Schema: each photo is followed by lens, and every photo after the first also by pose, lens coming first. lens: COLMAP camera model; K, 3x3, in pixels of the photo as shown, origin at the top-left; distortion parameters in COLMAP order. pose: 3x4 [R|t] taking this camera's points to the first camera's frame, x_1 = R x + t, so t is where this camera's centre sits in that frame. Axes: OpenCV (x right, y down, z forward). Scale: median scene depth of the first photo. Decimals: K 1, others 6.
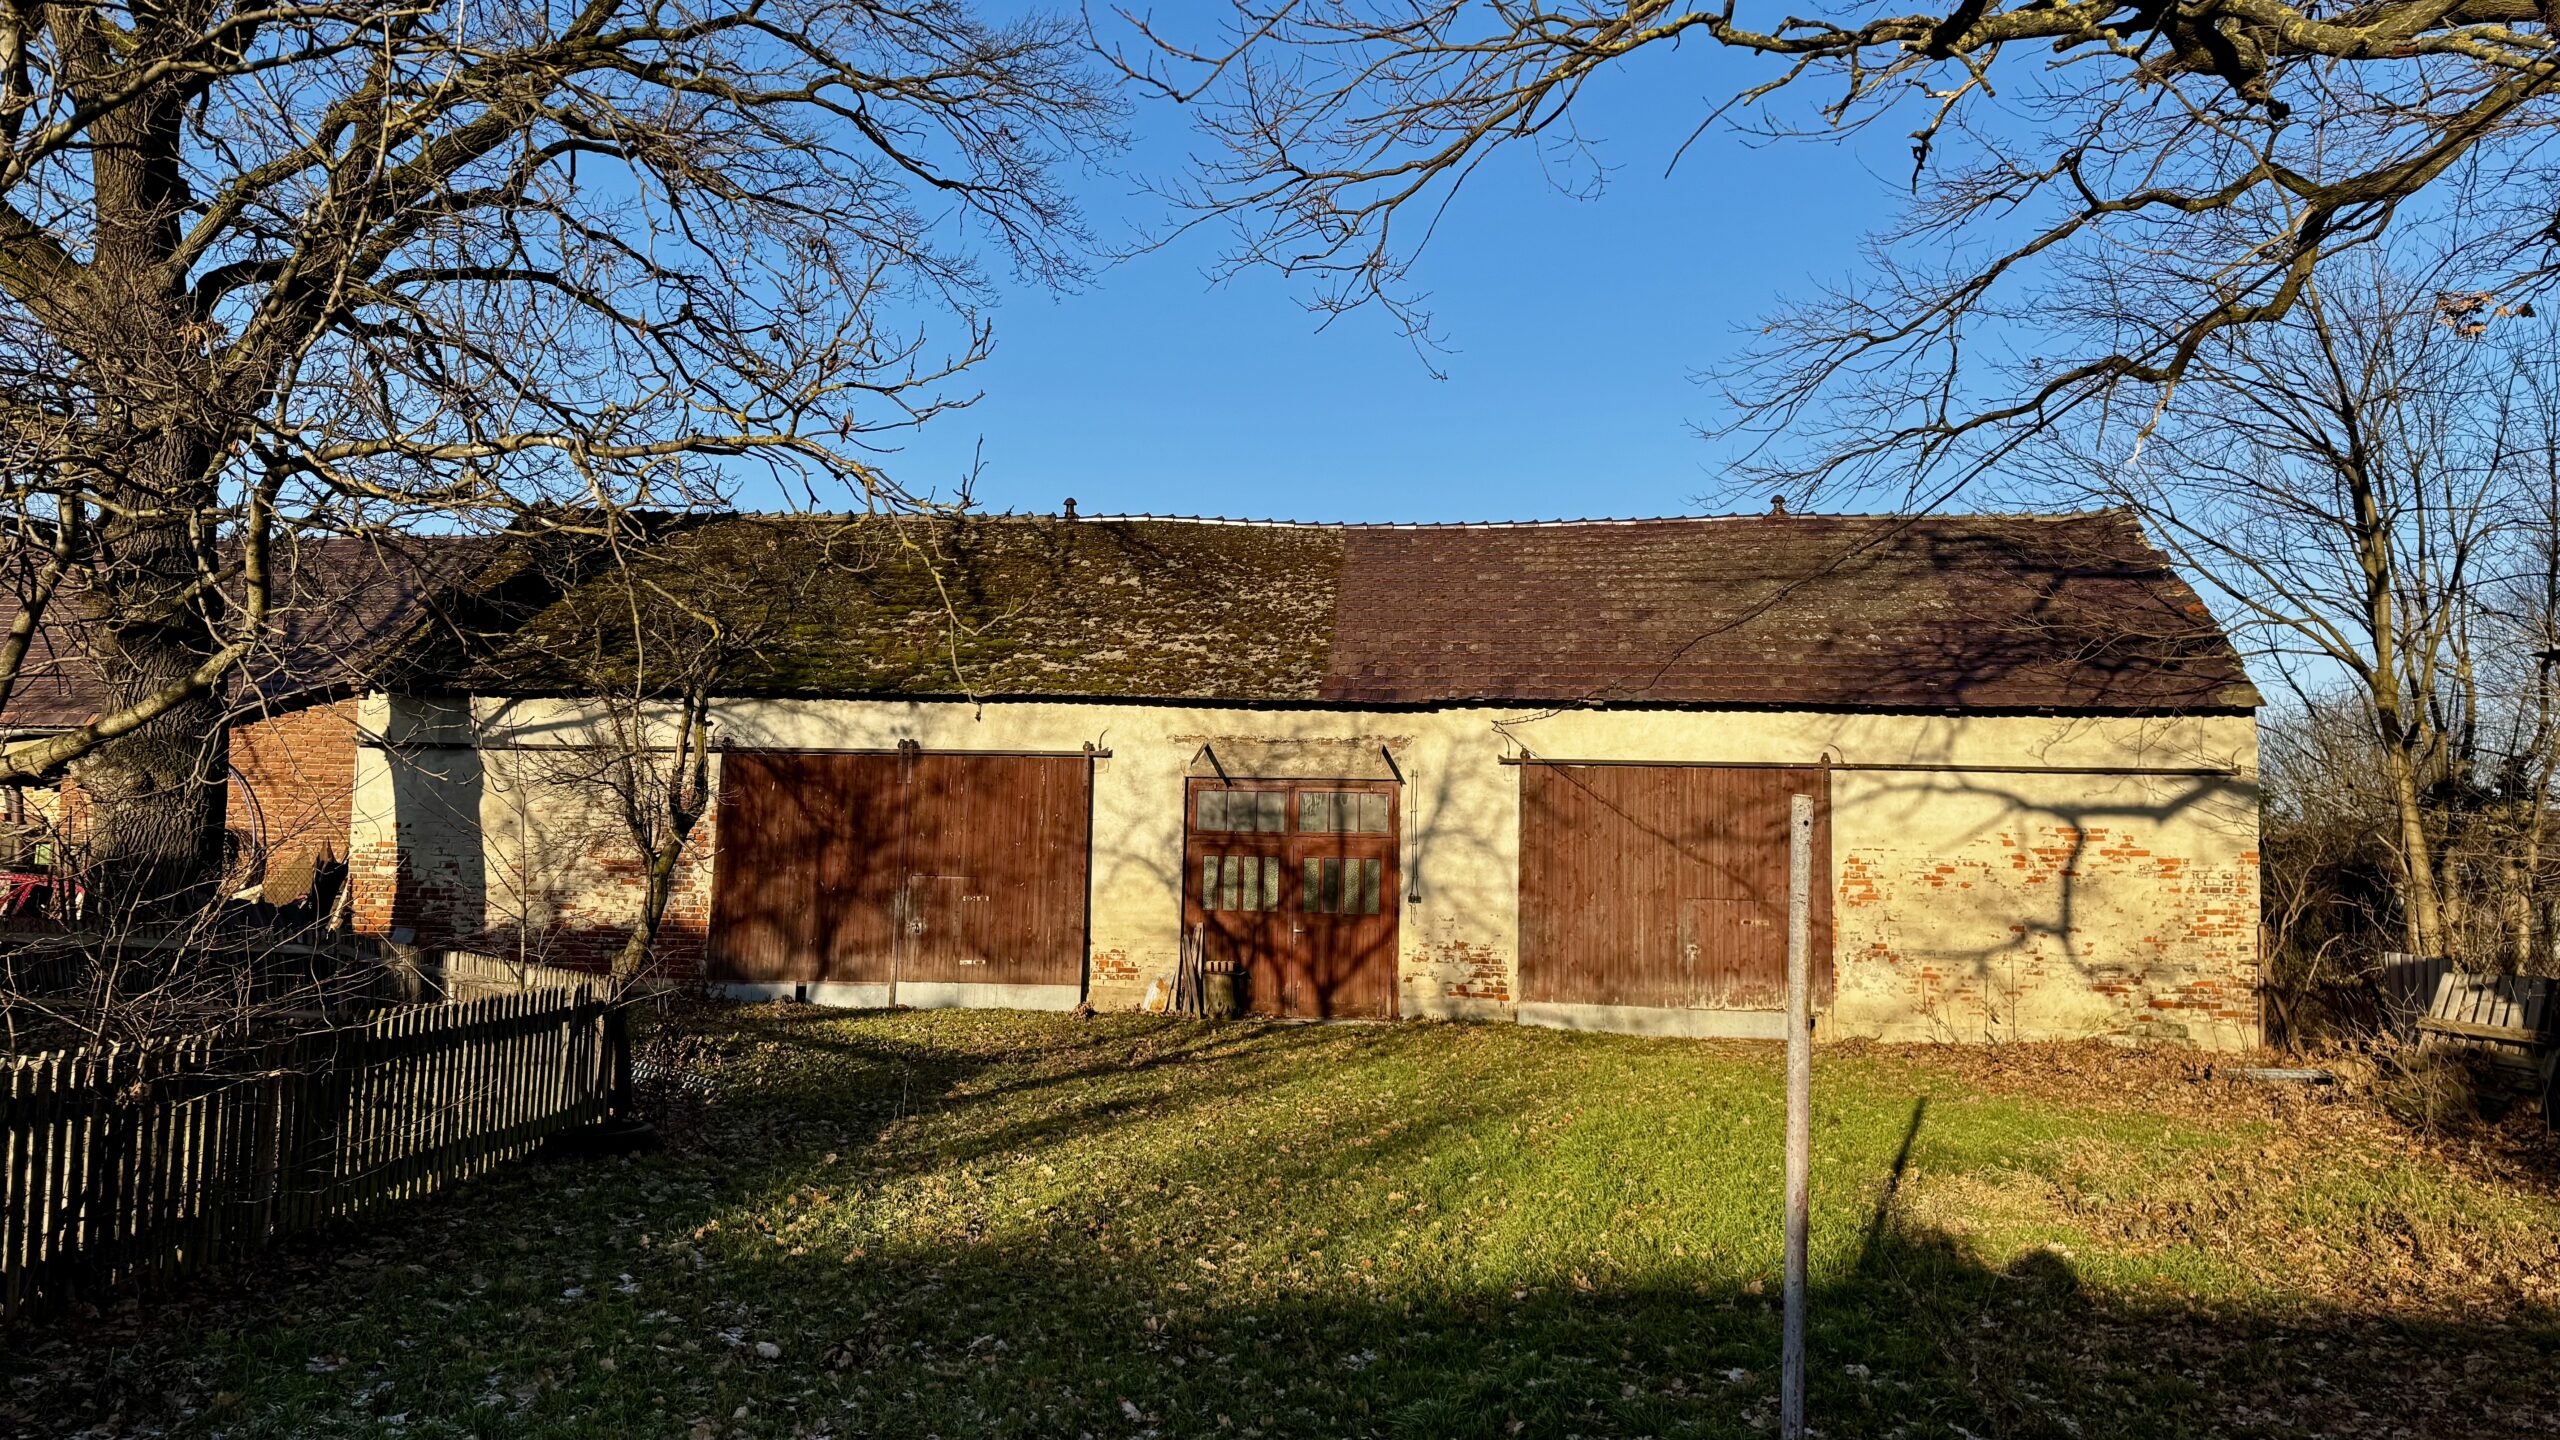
lens RADIAL K [[1743.0, 0, 1255.4], [0, 1743.0, 703.5], [0, 0, 1]] dist [0.034374, -0.008869]
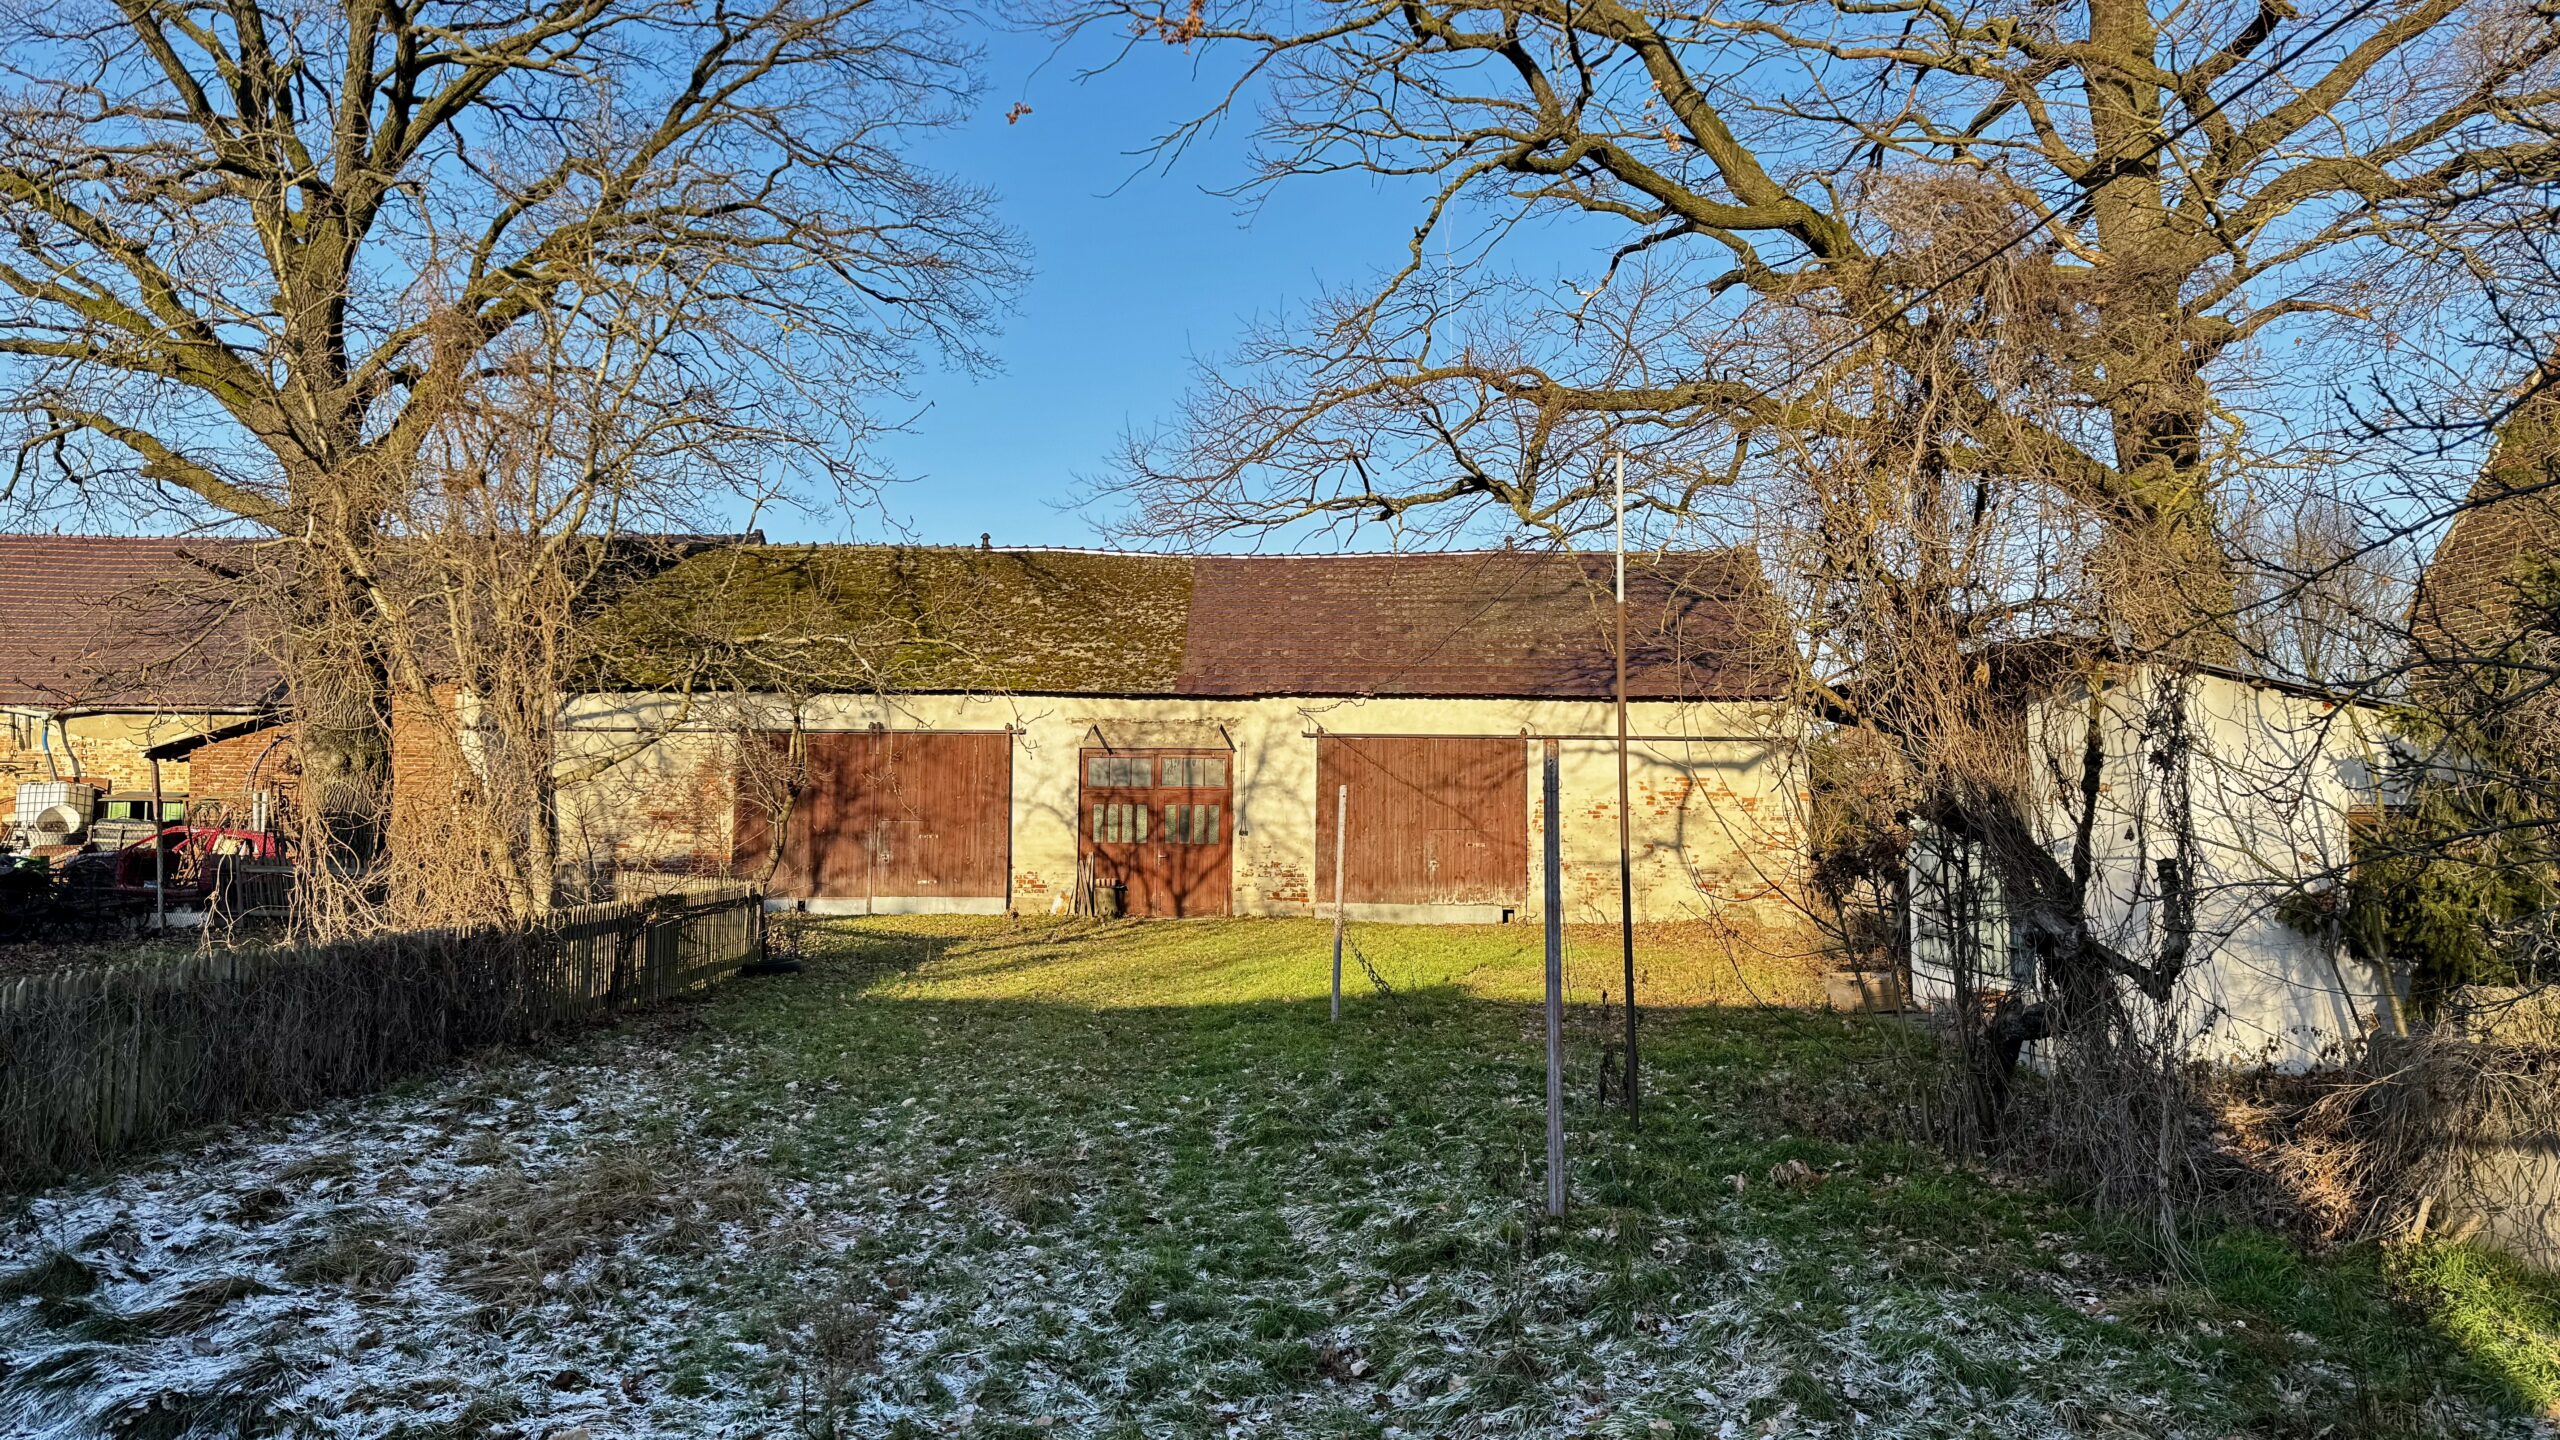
lens RADIAL K [[1743.0, 0, 1294.2], [0, 1743.0, 704.8], [0, 0, 1]] dist [0.034374, -0.008869]
pose [[0.995038, -0.005962, 0.099315, -0.007381], [0.002812, 0.999490, 0.031824, -0.036604], [-0.099454, -0.031386, 0.994547, -0.411766]]
